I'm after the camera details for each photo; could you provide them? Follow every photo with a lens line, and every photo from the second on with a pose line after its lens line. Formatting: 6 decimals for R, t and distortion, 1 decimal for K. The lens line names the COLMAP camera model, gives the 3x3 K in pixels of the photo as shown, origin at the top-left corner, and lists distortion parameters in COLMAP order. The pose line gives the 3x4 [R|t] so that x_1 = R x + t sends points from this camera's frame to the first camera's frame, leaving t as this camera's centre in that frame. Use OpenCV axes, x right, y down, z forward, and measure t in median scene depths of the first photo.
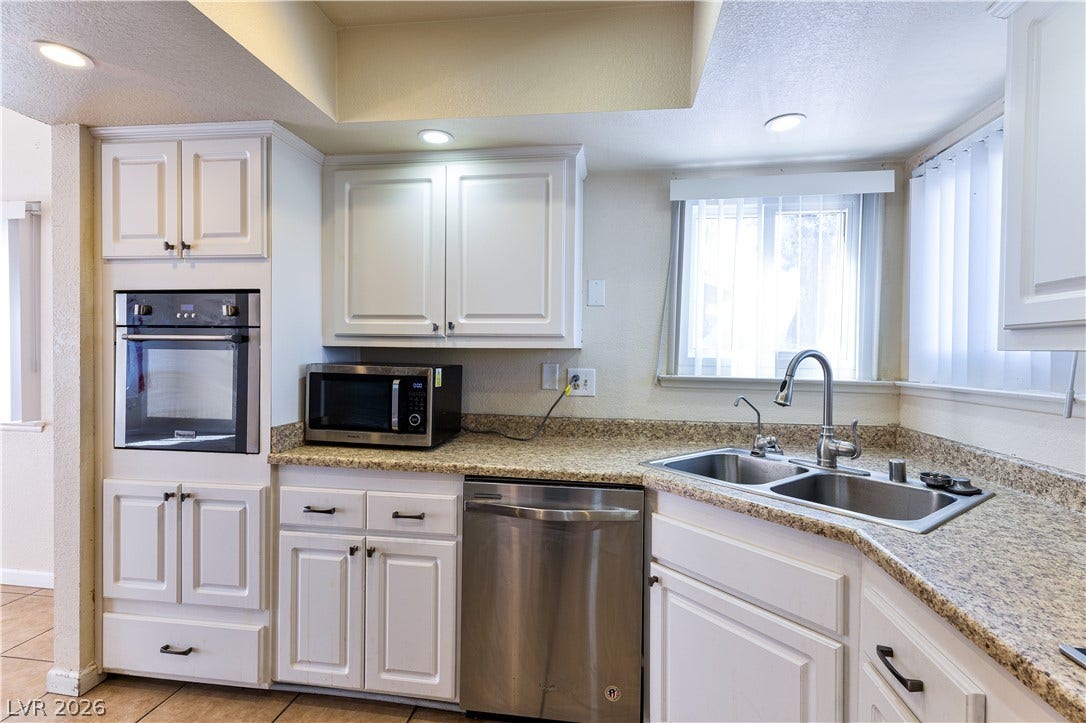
lens RADIAL K [[504.5, 0, 542.1], [0, 504.5, 361.1], [0, 0, 1]] dist [0.009737, -0.001020]
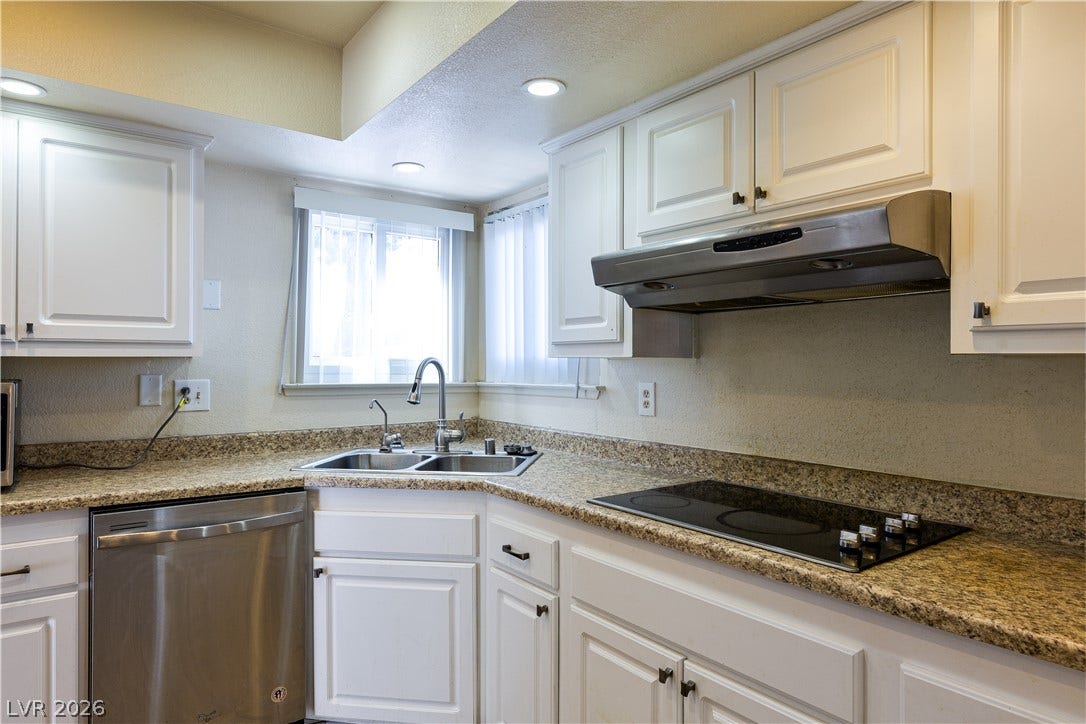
lens RADIAL K [[655.9, 0, 534.3], [0, 655.9, 359.6], [0, 0, 1]] dist [0.000483, 0.001531]
pose [[0.714300, -0.006308, 0.699811, -0.383814], [0.019012, 0.999765, -0.010393, 0.003979], [-0.699581, 0.020728, 0.714252, -0.295850]]
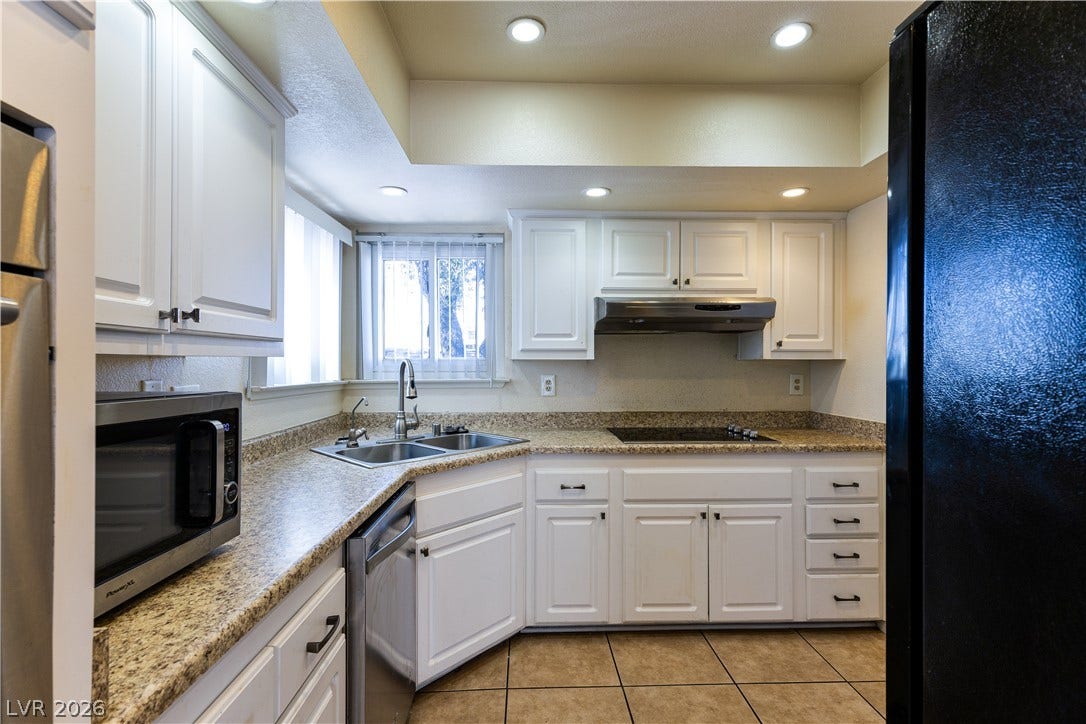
lens RADIAL K [[504.5, 0, 536.8], [0, 504.5, 361.9], [0, 0, 1]] dist [0.009737, -0.001020]
pose [[-0.176375, -0.009816, 0.984274, -0.900536], [0.016102, 0.999788, 0.012856, -0.024148], [-0.984191, 0.018116, -0.176180, 0.845952]]
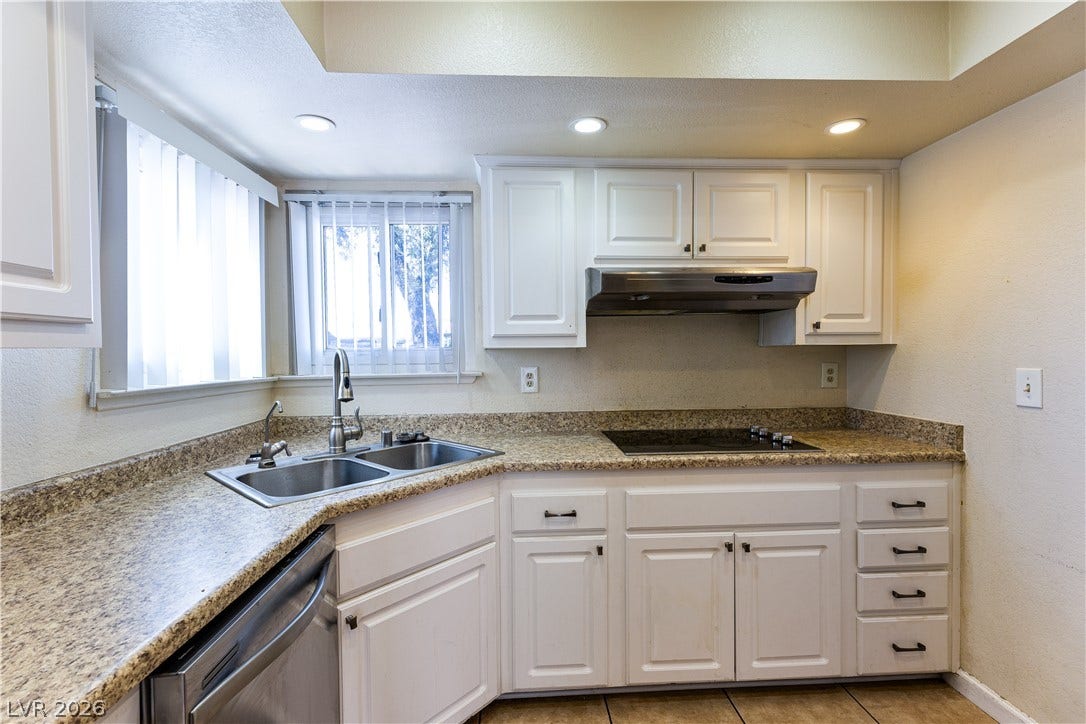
lens RADIAL K [[504.5, 0, 538.5], [0, 504.5, 360.8], [0, 0, 1]] dist [0.009737, -0.001020]
pose [[-0.202373, -0.029302, 0.978870, -0.595745], [0.025552, 0.999054, 0.035189, -0.022286], [-0.978975, 0.032134, -0.201433, 0.764172]]
